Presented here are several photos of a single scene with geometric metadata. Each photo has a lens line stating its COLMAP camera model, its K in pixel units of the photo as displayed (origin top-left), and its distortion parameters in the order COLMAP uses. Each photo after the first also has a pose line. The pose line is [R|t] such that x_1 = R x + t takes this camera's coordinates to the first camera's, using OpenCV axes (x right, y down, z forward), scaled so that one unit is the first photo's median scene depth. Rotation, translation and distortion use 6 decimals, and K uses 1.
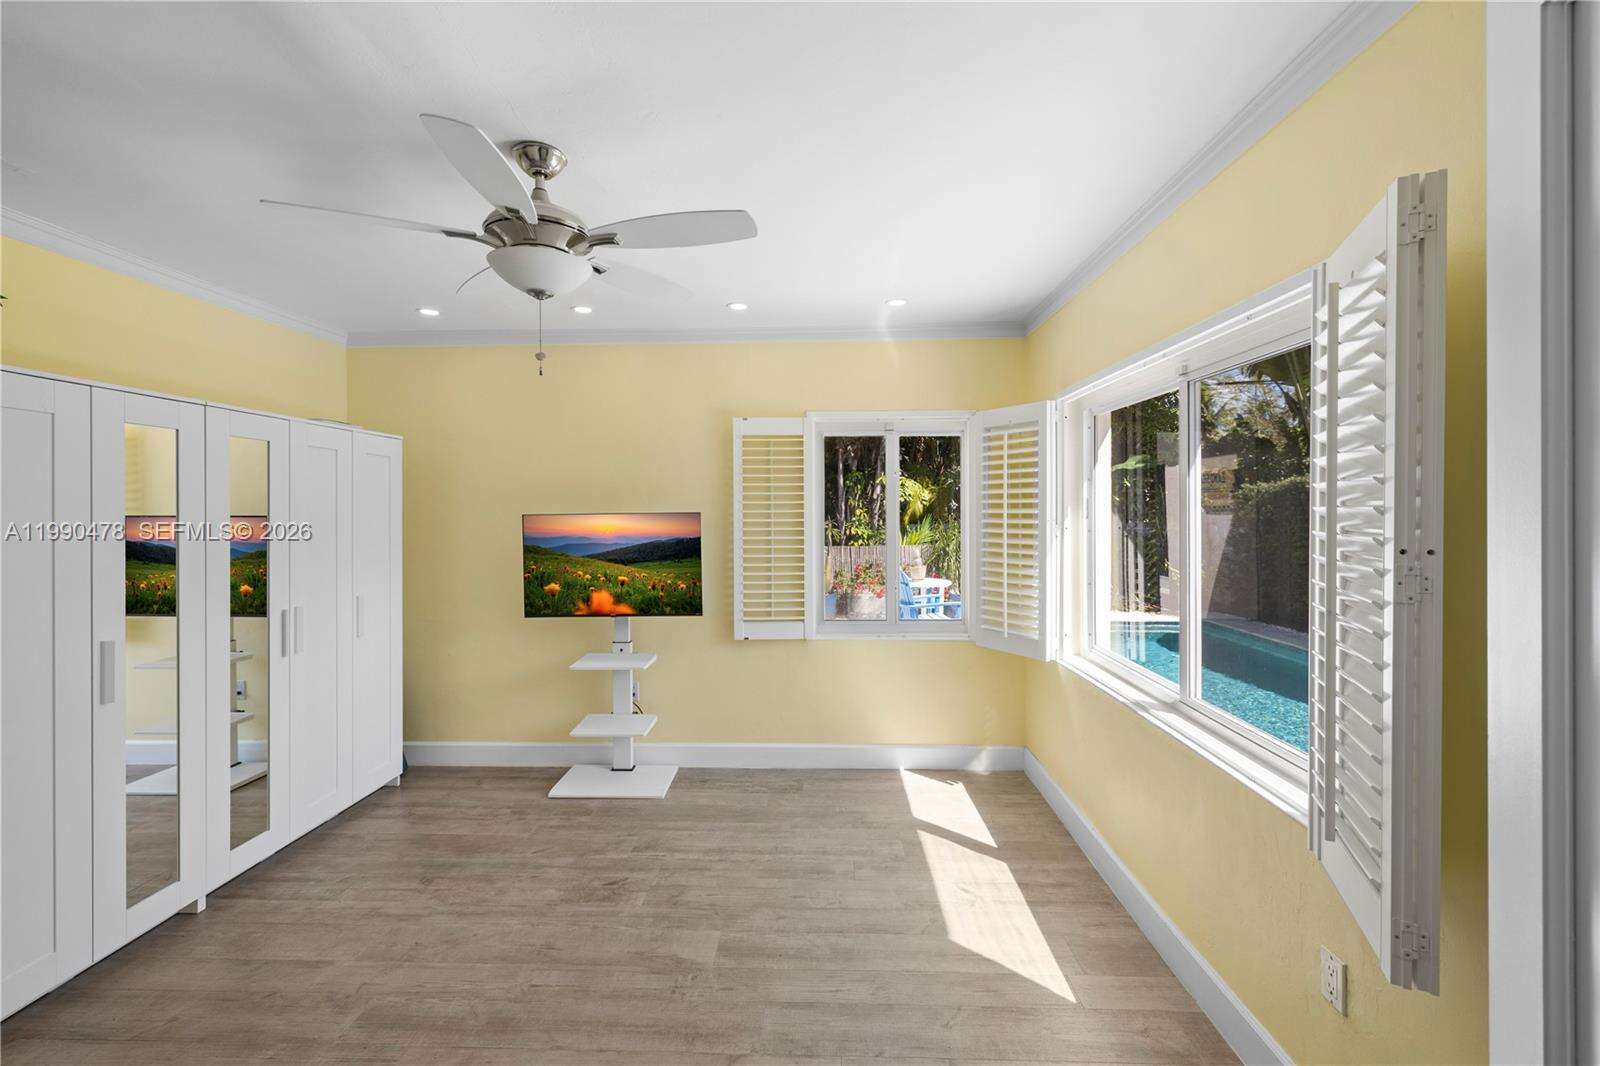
lens RADIAL K [[686.2, 0, 804.5], [0, 686.2, 517.8], [0, 0, 1]] dist [0.000071, 0.000265]
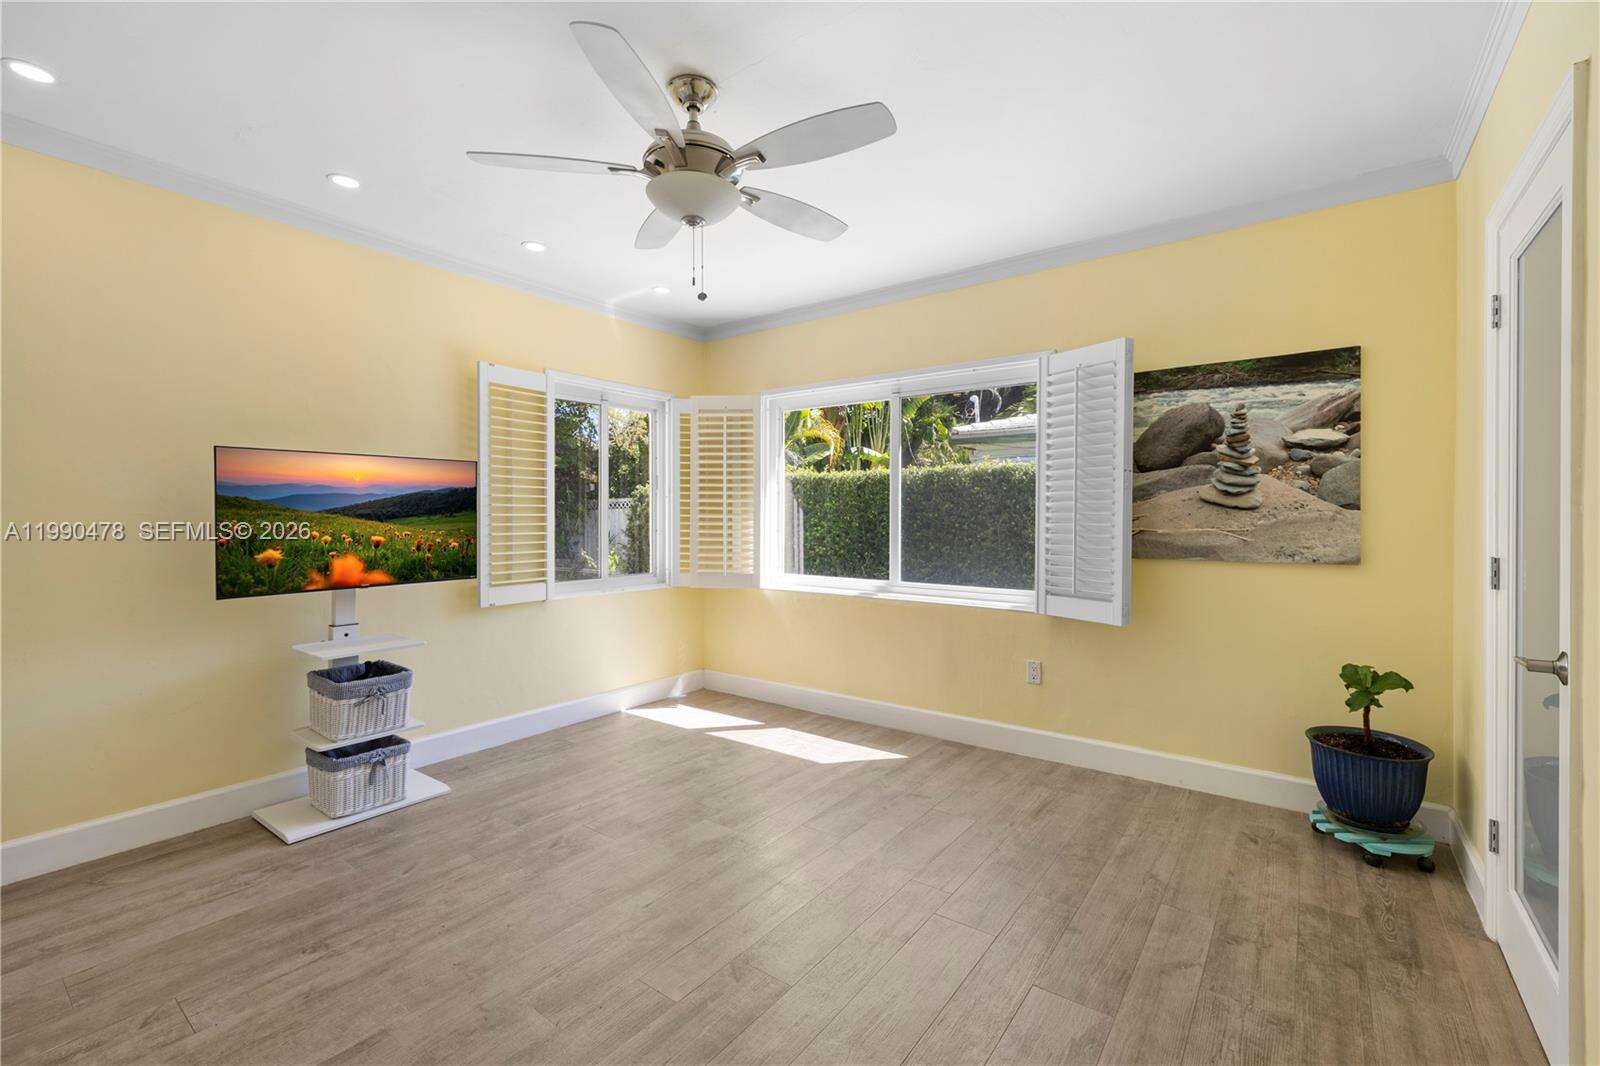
lens RADIAL K [[692.0, 0, 800.0], [0, 692.0, 533.0], [0, 0, 1]] dist [0.000778, 0.000250]
pose [[0.564918, -0.011943, 0.825060, -0.650021], [0.008603, 0.999926, 0.008584, 0.079488], [-0.825102, 0.002249, 0.564979, 0.146996]]
